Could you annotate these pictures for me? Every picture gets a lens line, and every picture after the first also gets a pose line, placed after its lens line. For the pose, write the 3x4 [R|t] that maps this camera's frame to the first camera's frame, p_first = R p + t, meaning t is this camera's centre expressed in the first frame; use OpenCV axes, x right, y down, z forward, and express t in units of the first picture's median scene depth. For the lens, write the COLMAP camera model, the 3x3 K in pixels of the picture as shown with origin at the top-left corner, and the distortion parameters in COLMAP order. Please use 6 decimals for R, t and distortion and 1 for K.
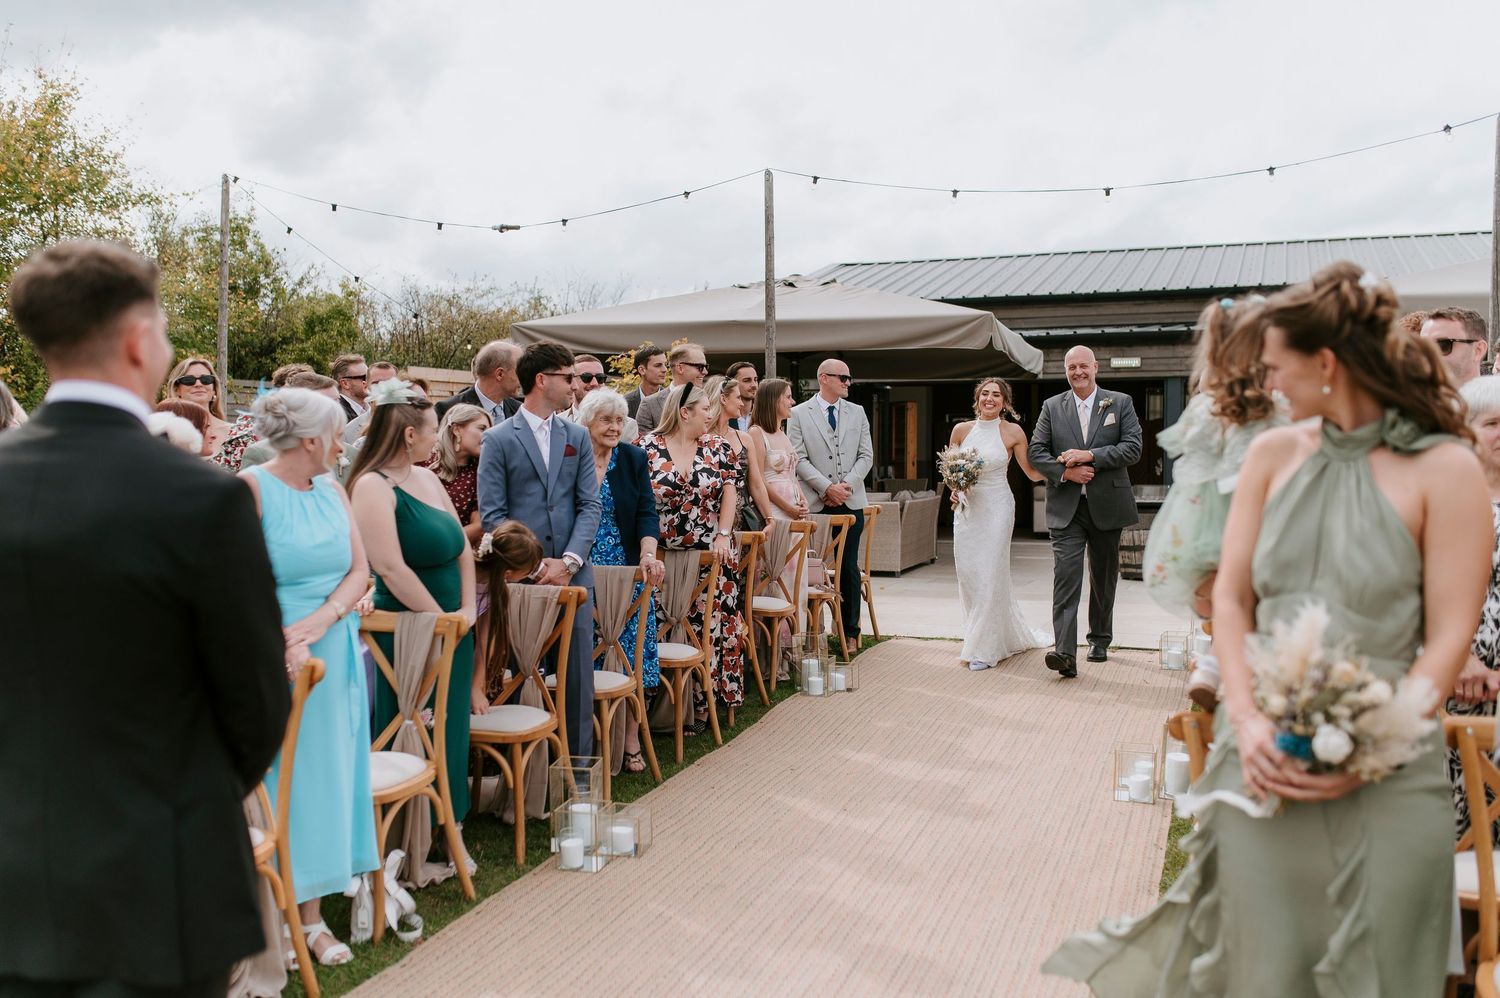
lens RADIAL K [[1381.7, 0, 752.7], [0, 1381.7, 509.5], [0, 0, 1]] dist [0.002677, 0.000000]
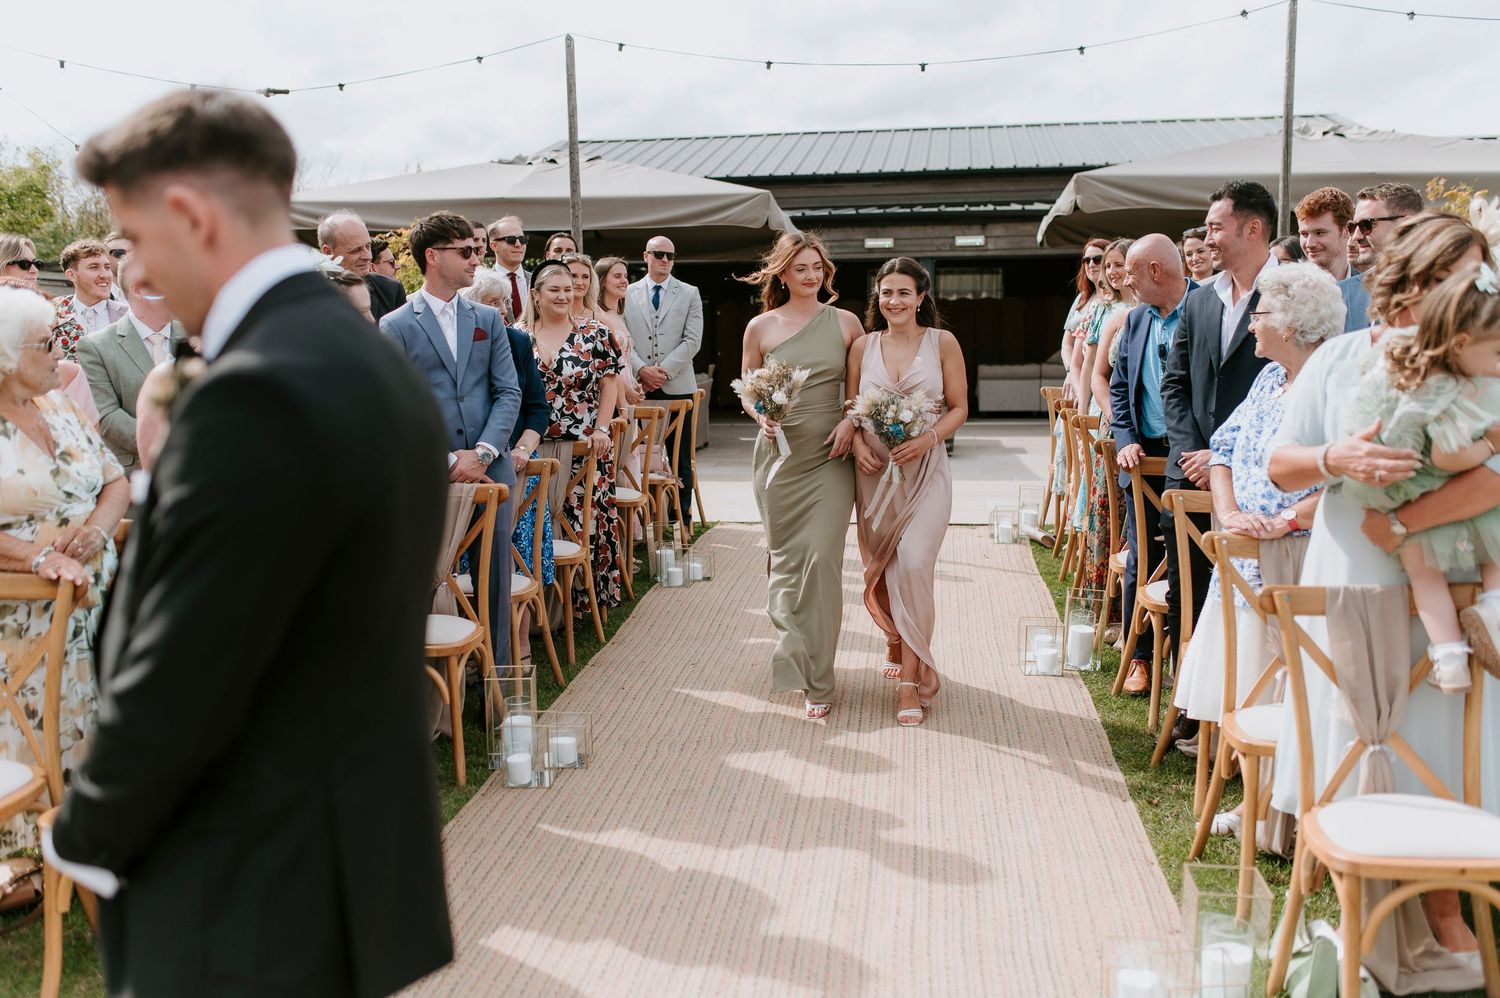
lens RADIAL K [[1381.7, 0, 721.5], [0, 1381.7, 496.8], [0, 0, 1]] dist [0.002677, 0.000000]
pose [[0.977459, -0.038364, 0.207610, -0.111343], [0.022995, 0.996847, 0.075940, -0.001358], [-0.209869, -0.069455, 0.975260, 0.044511]]
